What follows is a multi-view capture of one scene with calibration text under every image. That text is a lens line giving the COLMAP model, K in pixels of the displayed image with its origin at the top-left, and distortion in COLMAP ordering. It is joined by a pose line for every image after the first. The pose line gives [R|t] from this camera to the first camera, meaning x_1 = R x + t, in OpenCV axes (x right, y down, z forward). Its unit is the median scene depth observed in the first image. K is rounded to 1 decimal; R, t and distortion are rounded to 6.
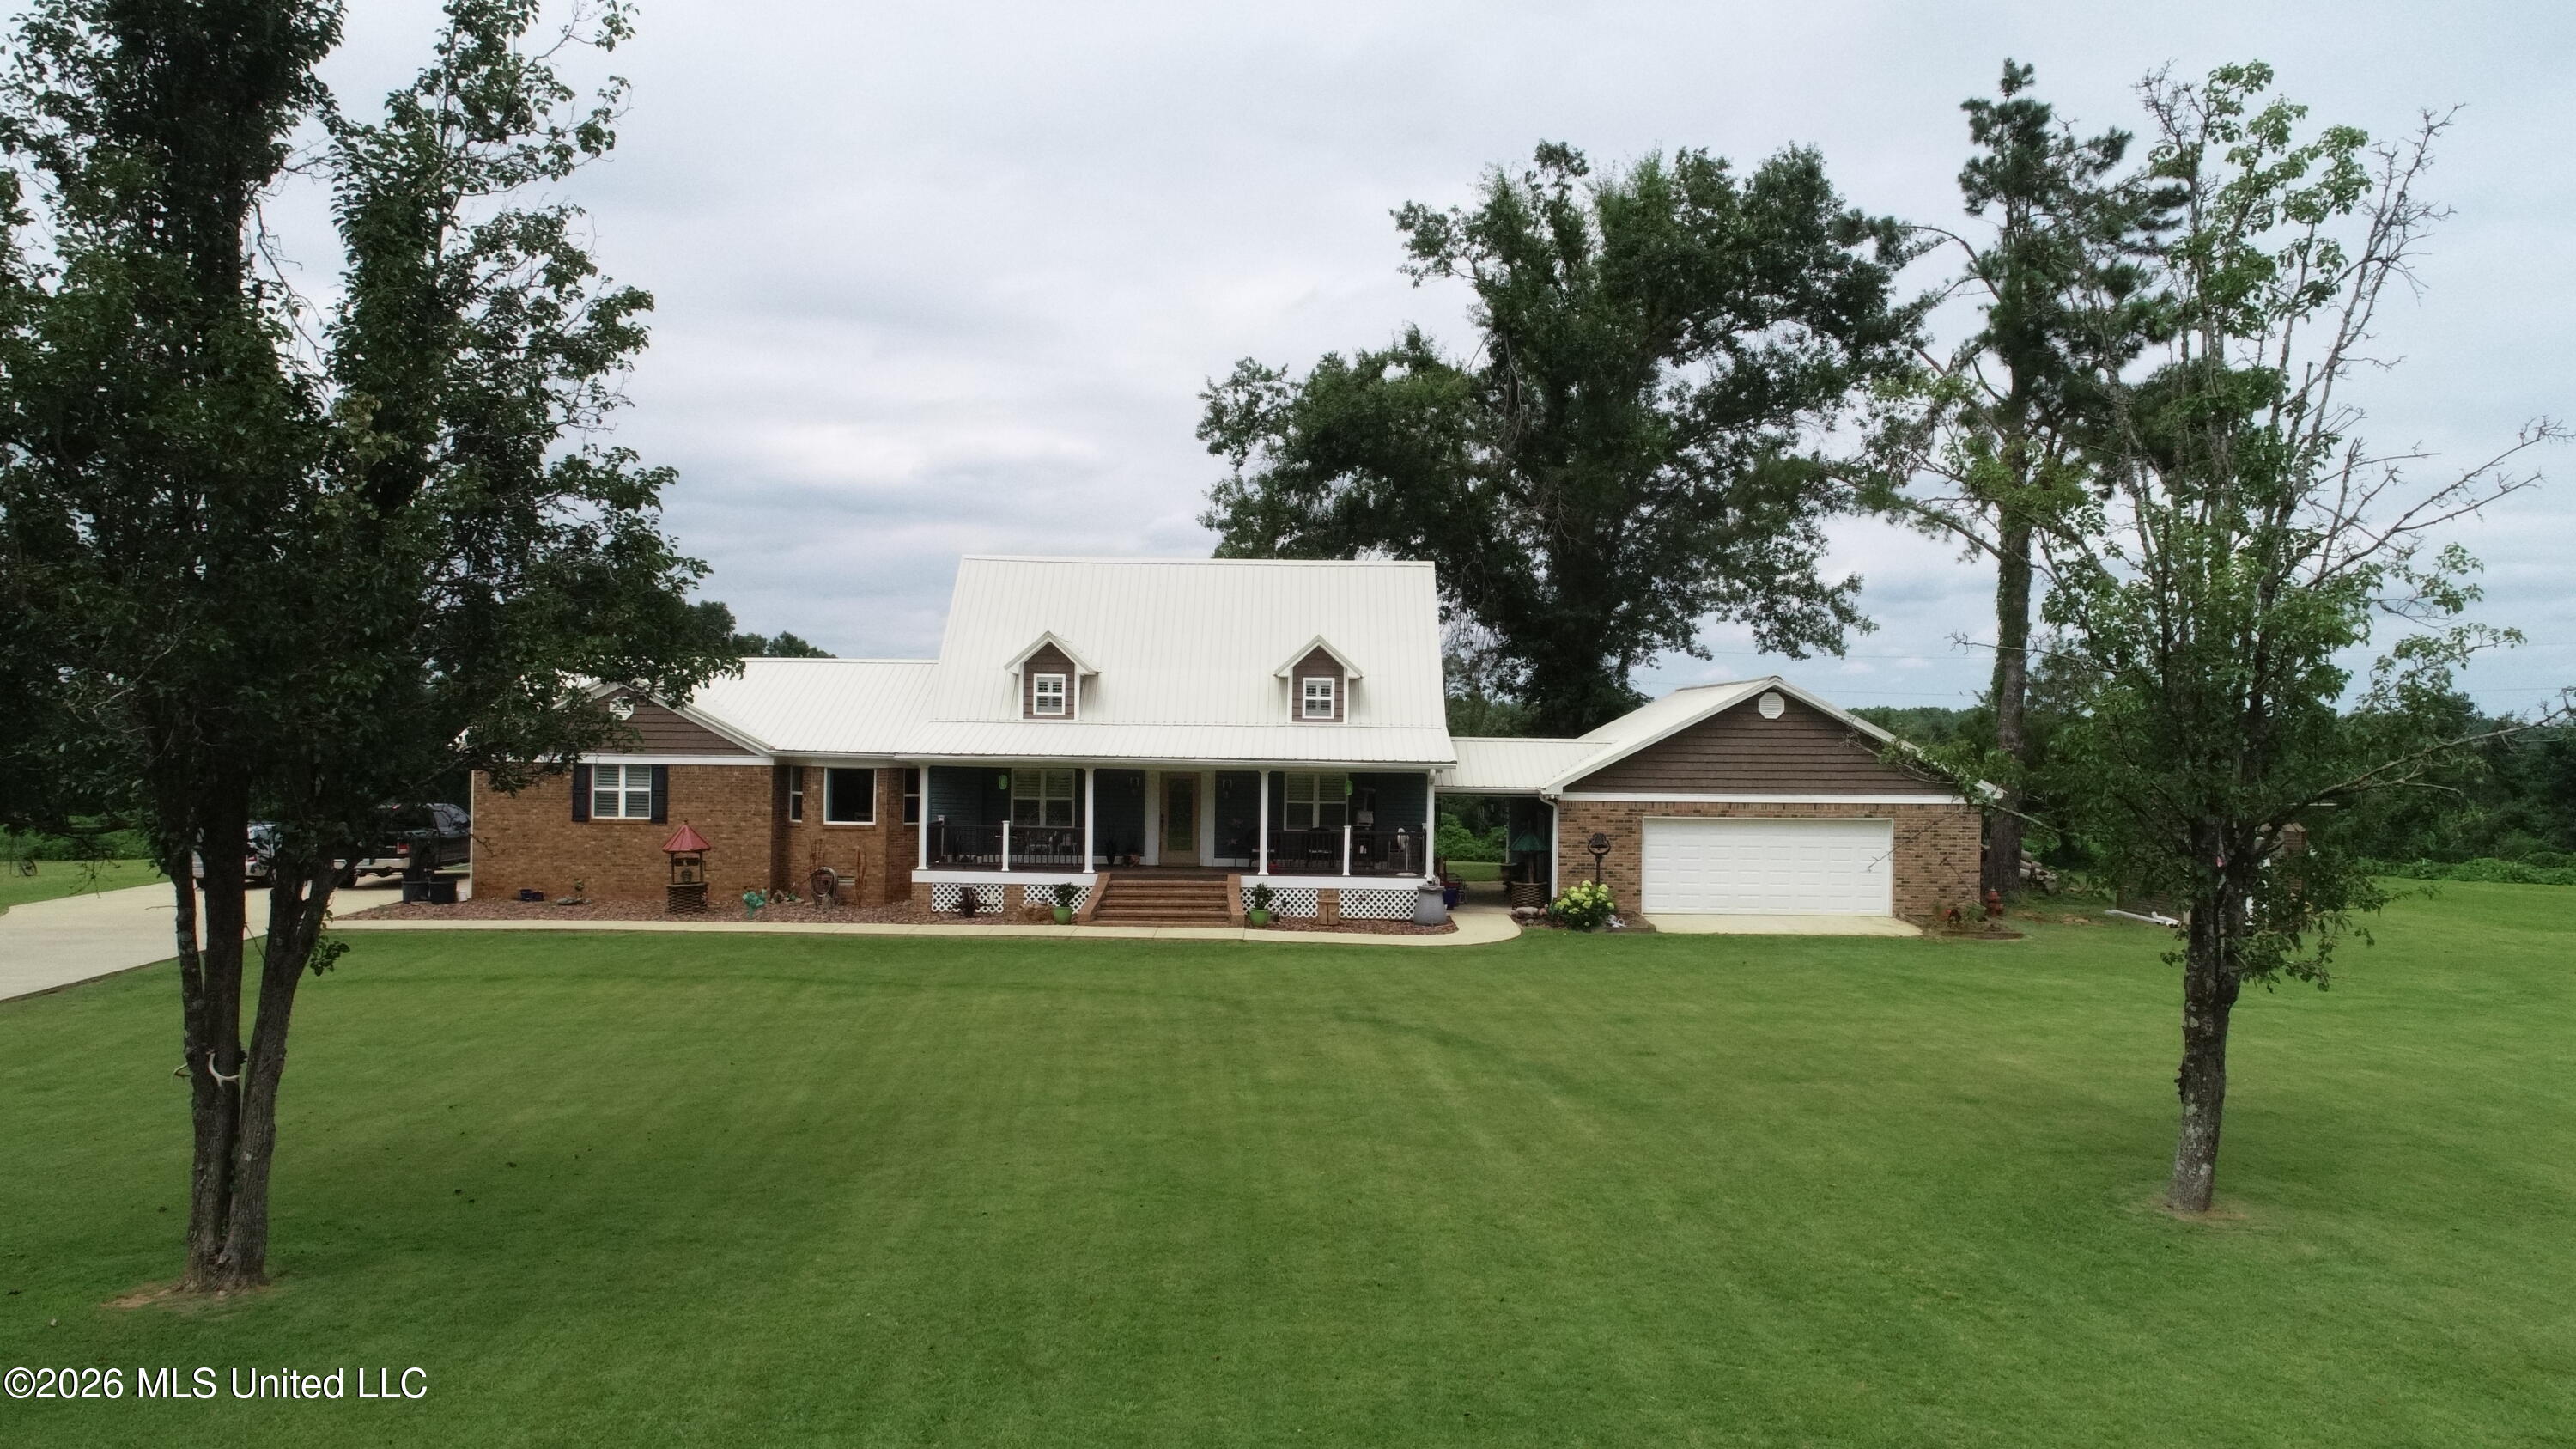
lens RADIAL K [[1699.2, 0, 1288.0], [0, 1699.2, 724.5], [0, 0, 1]] dist [0.002518, 0.001485]
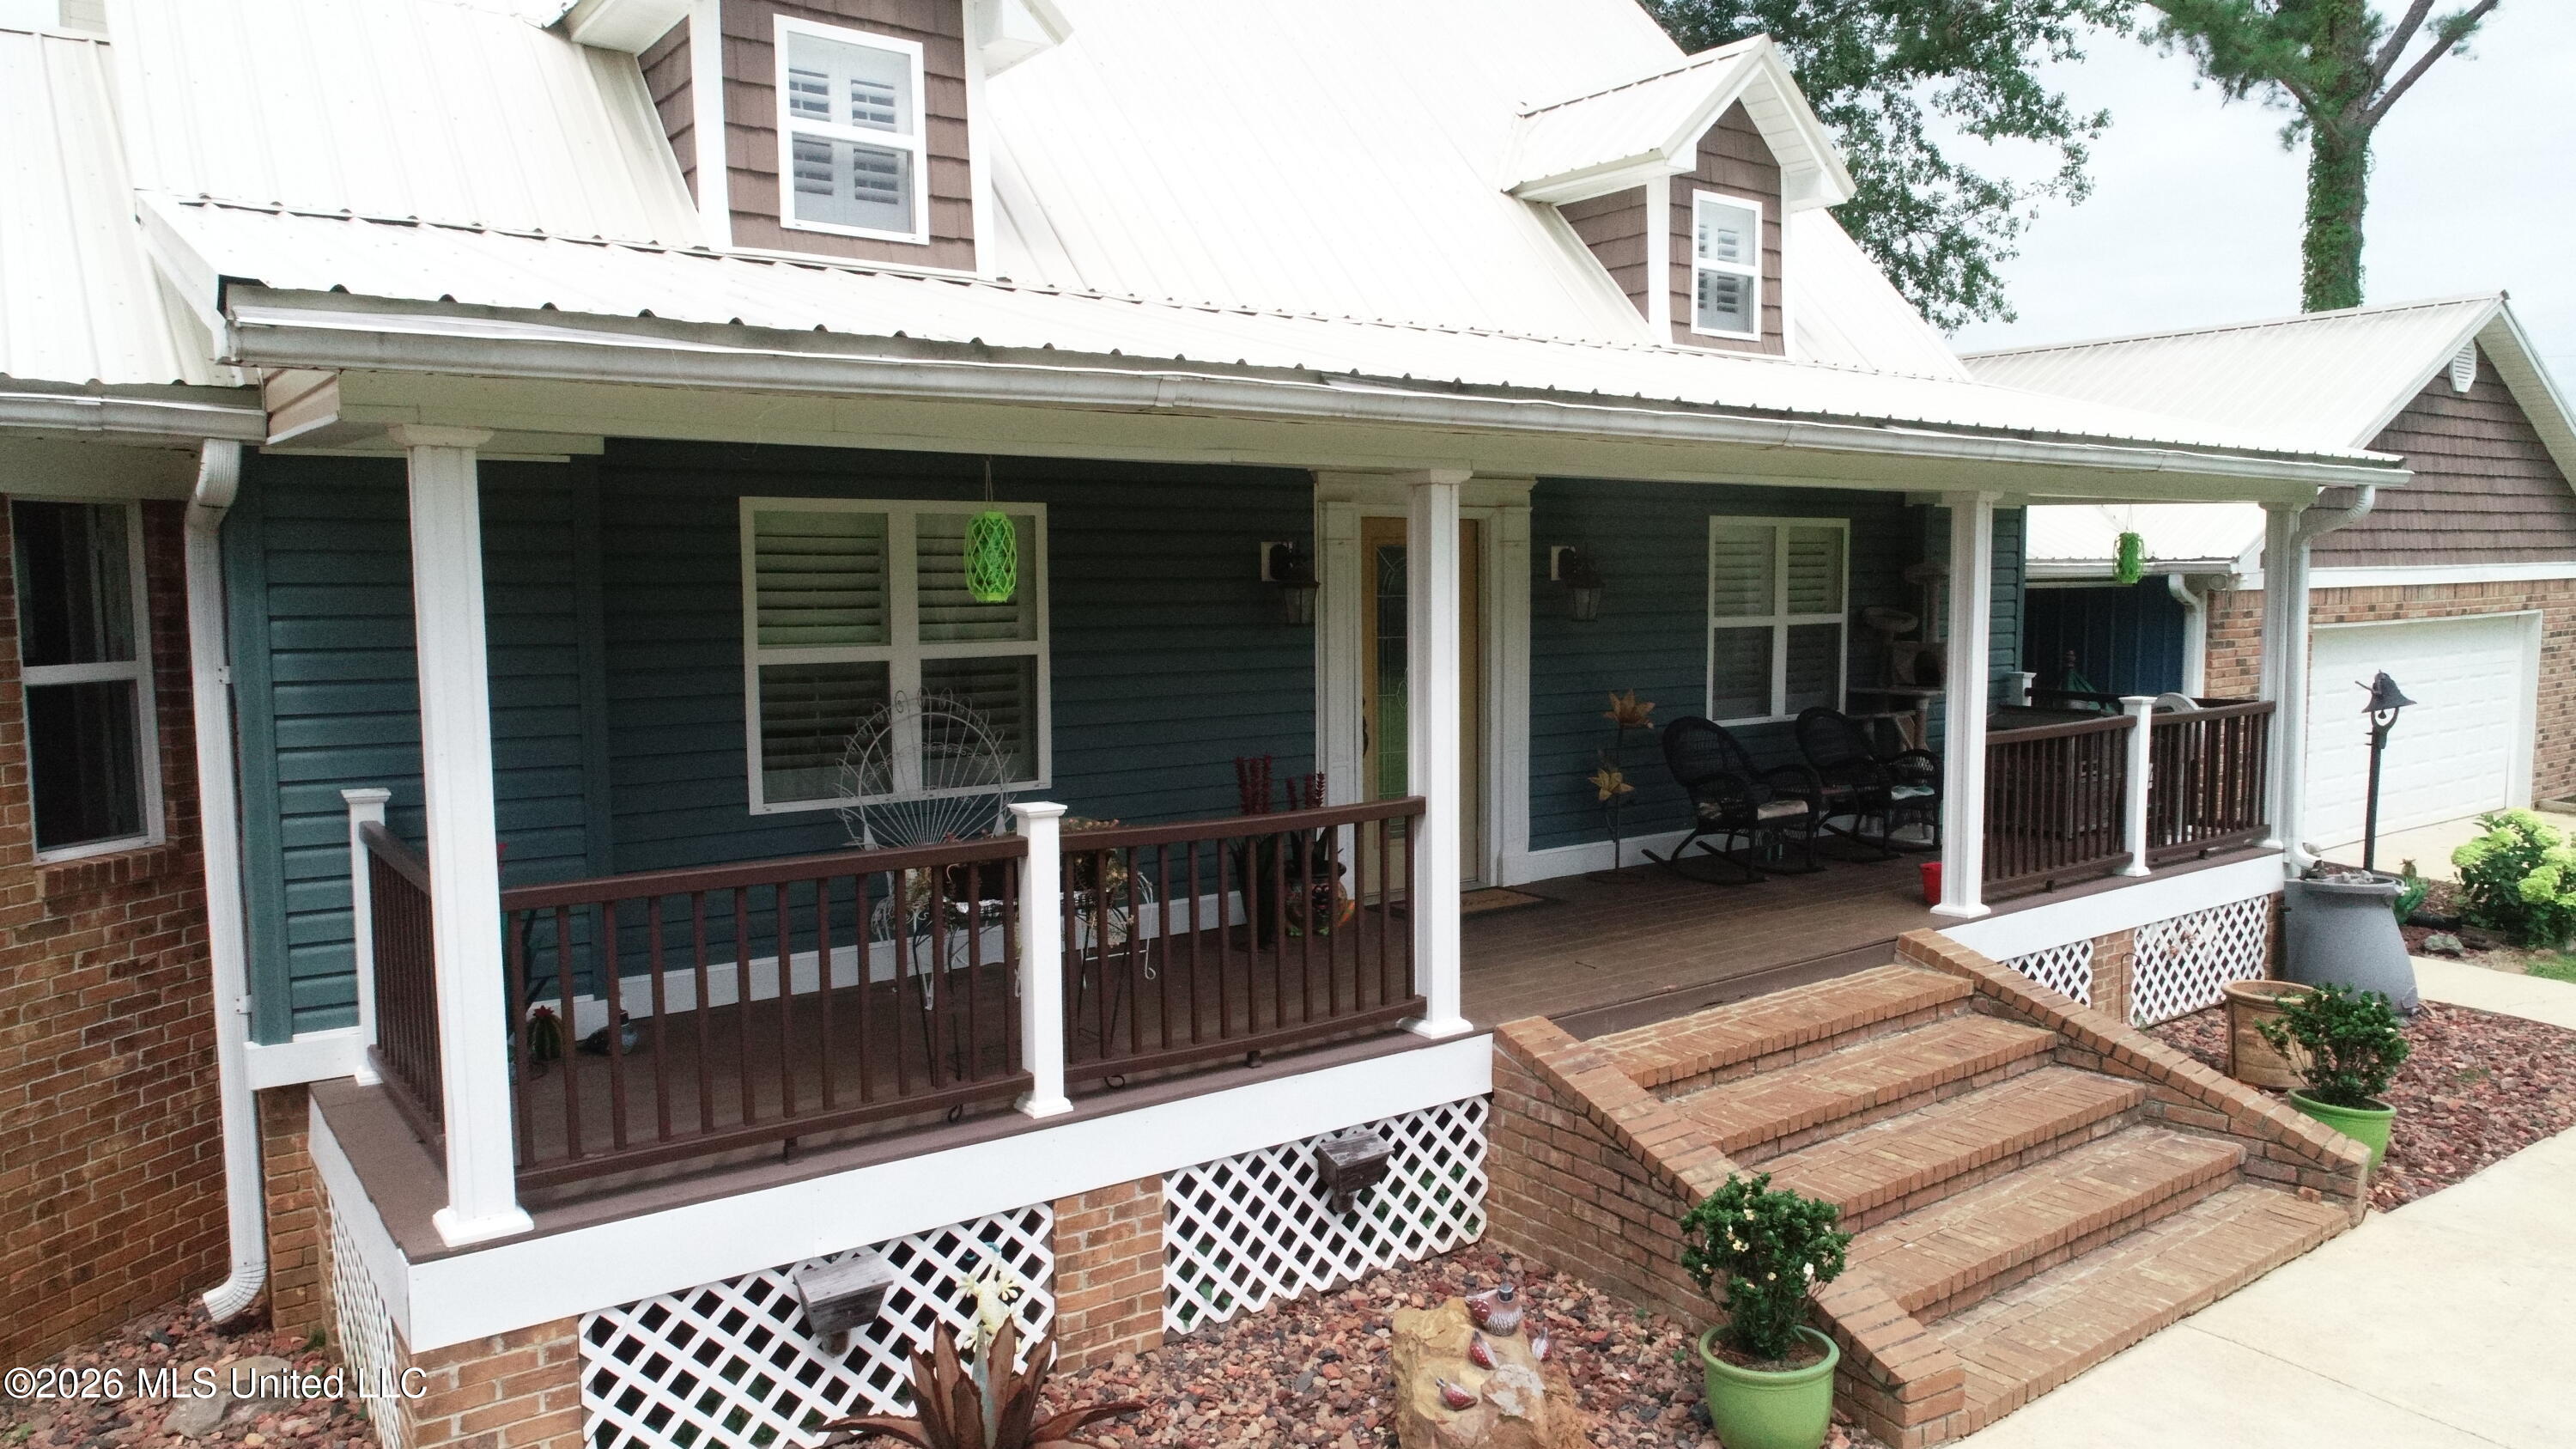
lens RADIAL K [[1699.2, 0, 1288.0], [0, 1699.2, 724.5], [0, 0, 1]] dist [0.002518, 0.001485]
pose [[0.799880, -0.073212, 0.595678, -0.229263], [0.009178, 0.993908, 0.109833, 0.030611], [-0.600090, -0.082386, 0.795678, 0.818065]]
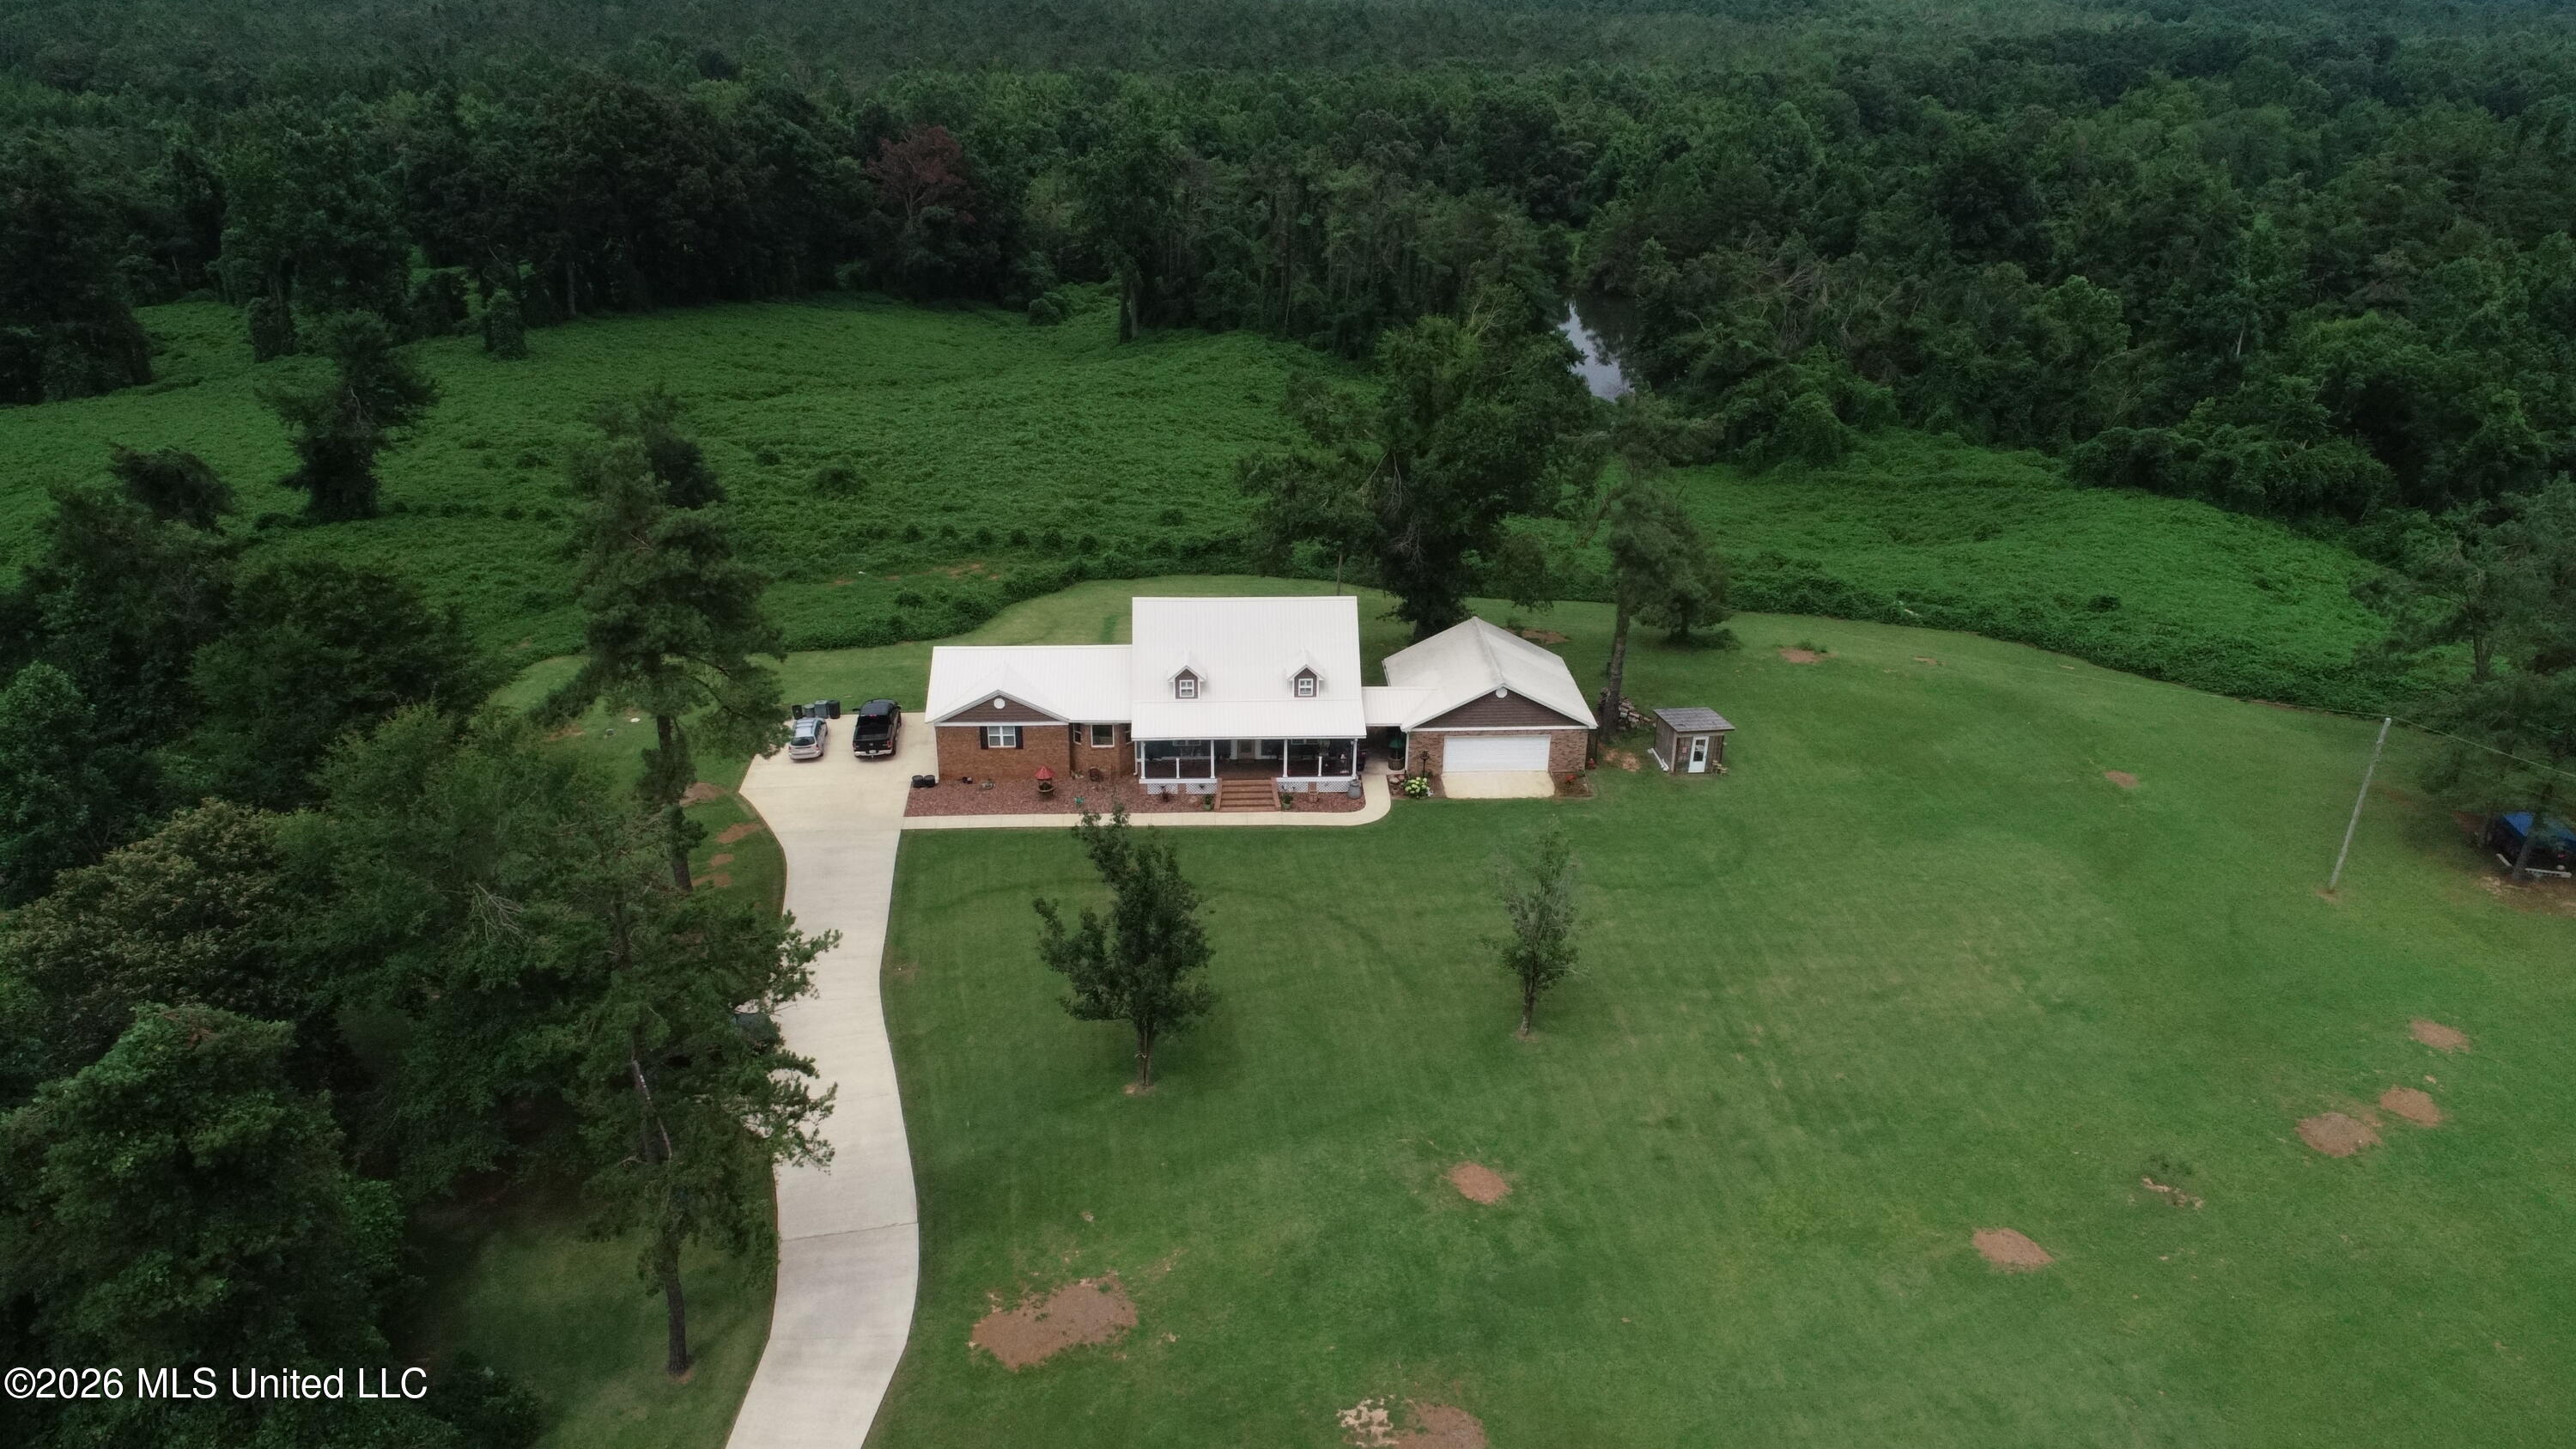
lens RADIAL K [[1699.2, 0, 1288.0], [0, 1699.2, 724.5], [0, 0, 1]] dist [0.002518, 0.001485]
pose [[0.997912, -0.025801, 0.059207, -0.143425], [-0.001215, 0.909071, 0.416640, -0.930339], [-0.064573, -0.415842, 0.907142, -1.092445]]
